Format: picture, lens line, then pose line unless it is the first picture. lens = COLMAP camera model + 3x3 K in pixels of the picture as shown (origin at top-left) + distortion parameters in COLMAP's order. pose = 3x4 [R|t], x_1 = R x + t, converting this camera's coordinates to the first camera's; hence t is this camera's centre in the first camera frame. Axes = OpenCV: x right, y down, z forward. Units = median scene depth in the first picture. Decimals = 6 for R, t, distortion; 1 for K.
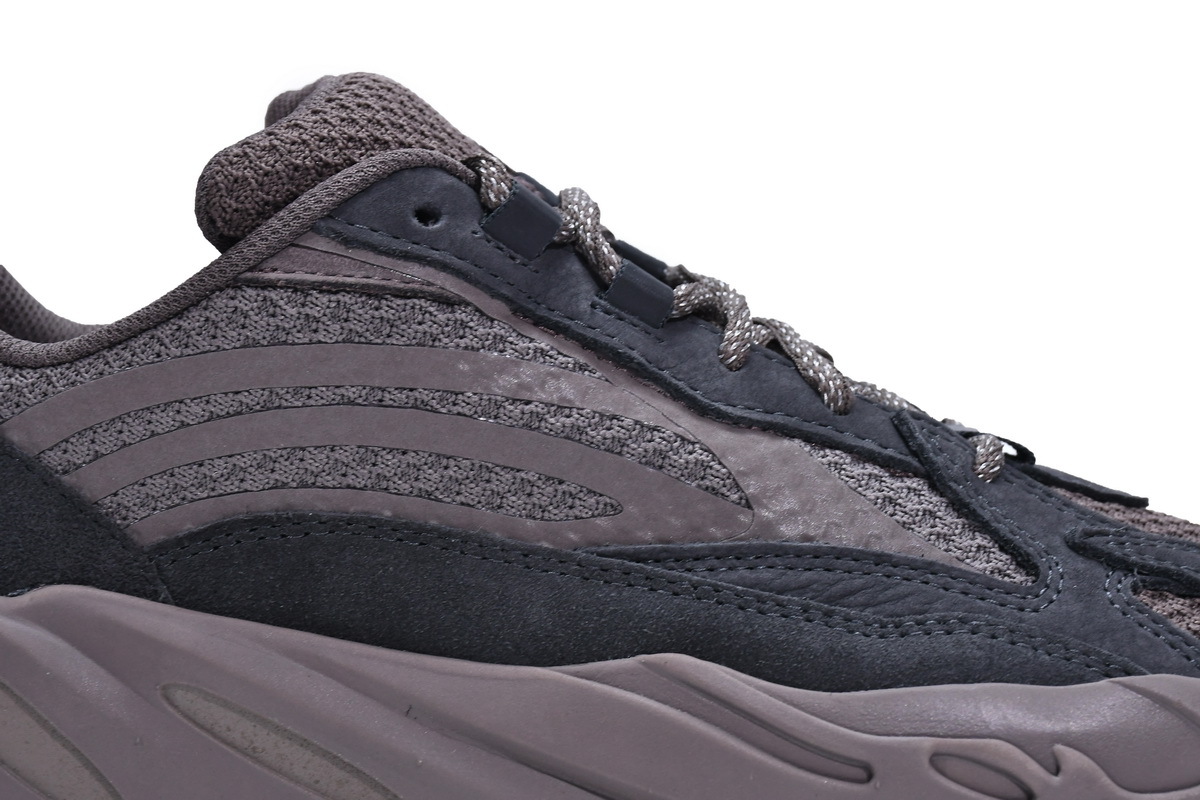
lens RADIAL K [[3179.1, 0, 600.7], [0, 3179.1, 399.5], [0, 0, 1]] dist [-0.113047, 0.000000]
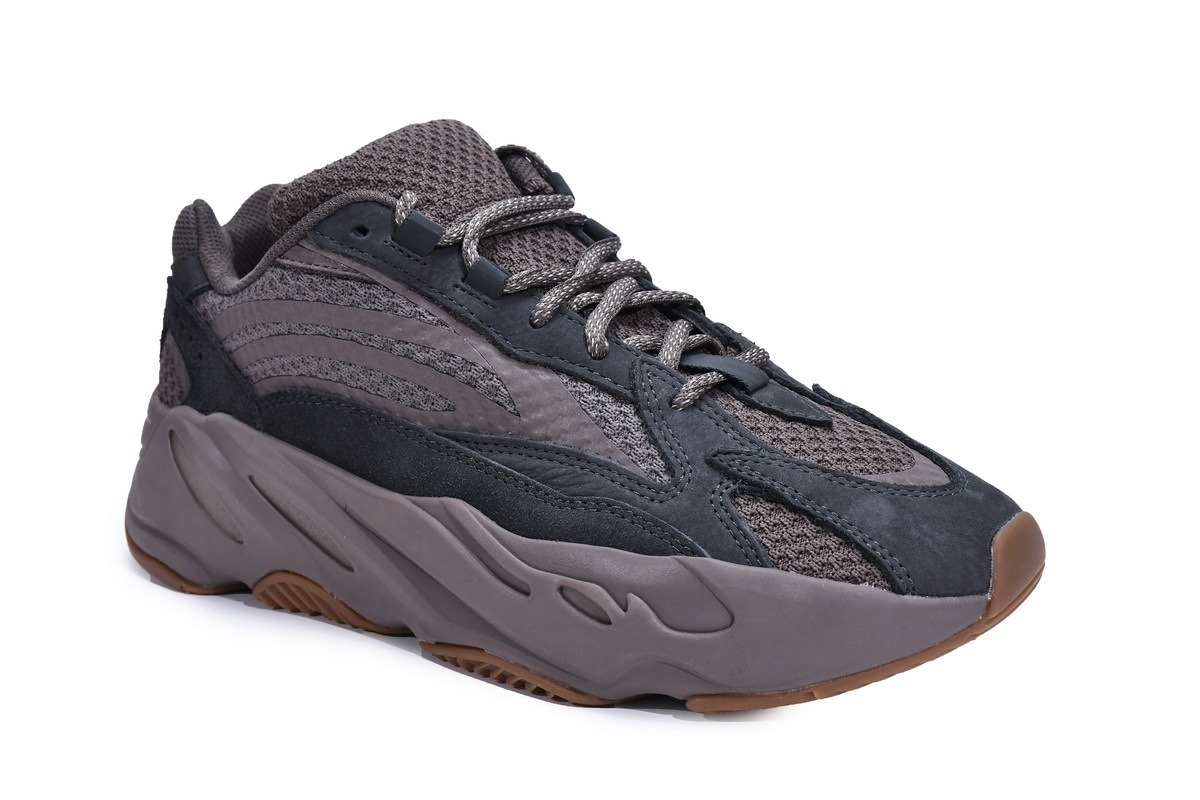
lens RADIAL K [[1764.9, 0, 596.8], [0, 1764.9, 402.4], [0, 0, 1]] dist [-0.039090, 0.000000]
pose [[0.832925, 0.115860, -0.541122, 0.585128], [-0.003021, 0.978775, 0.204917, -0.164086], [0.553378, -0.169045, 0.815596, 0.268276]]
